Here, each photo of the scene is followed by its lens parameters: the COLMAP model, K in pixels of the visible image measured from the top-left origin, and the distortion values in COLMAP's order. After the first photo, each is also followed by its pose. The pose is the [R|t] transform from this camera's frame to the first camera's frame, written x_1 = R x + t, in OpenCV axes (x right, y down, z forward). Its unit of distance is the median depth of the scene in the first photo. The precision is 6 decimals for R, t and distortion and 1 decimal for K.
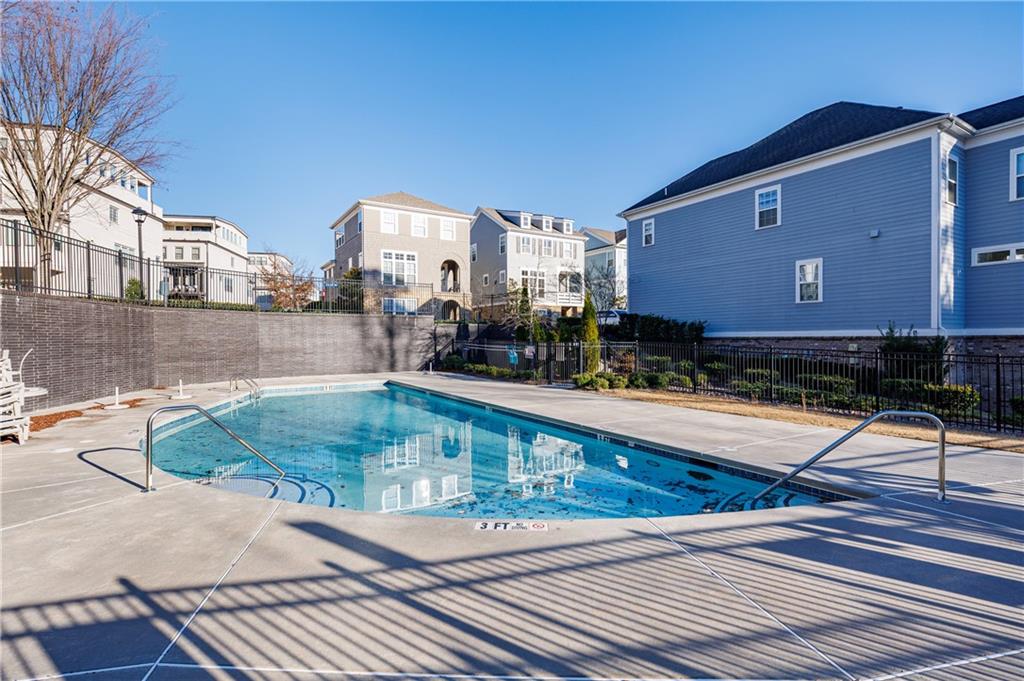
lens RADIAL K [[480.8, 0, 512.3], [0, 480.8, 339.4], [0, 0, 1]] dist [-0.002502, 0.000660]
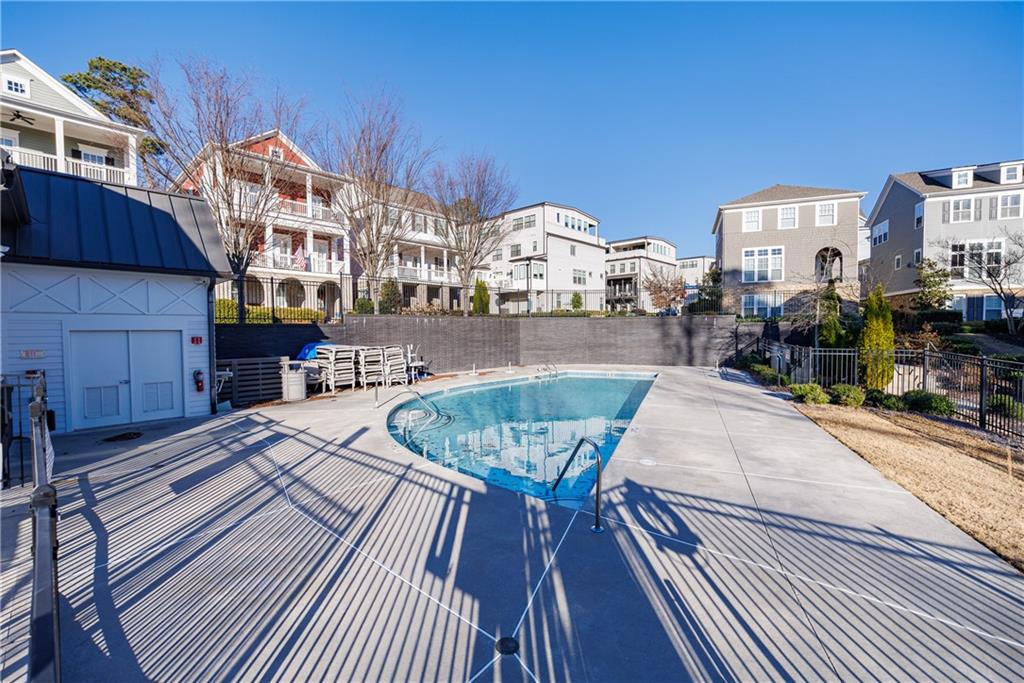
lens RADIAL K [[428.5, 0, 510.7], [0, 428.5, 342.6], [0, 0, 1]] dist [0.001315, -0.000105]
pose [[0.587875, 0.027210, -0.808494, 0.189958], [-0.001726, 0.999474, 0.032383, -0.012096], [0.808950, -0.017641, 0.587612, 0.038482]]
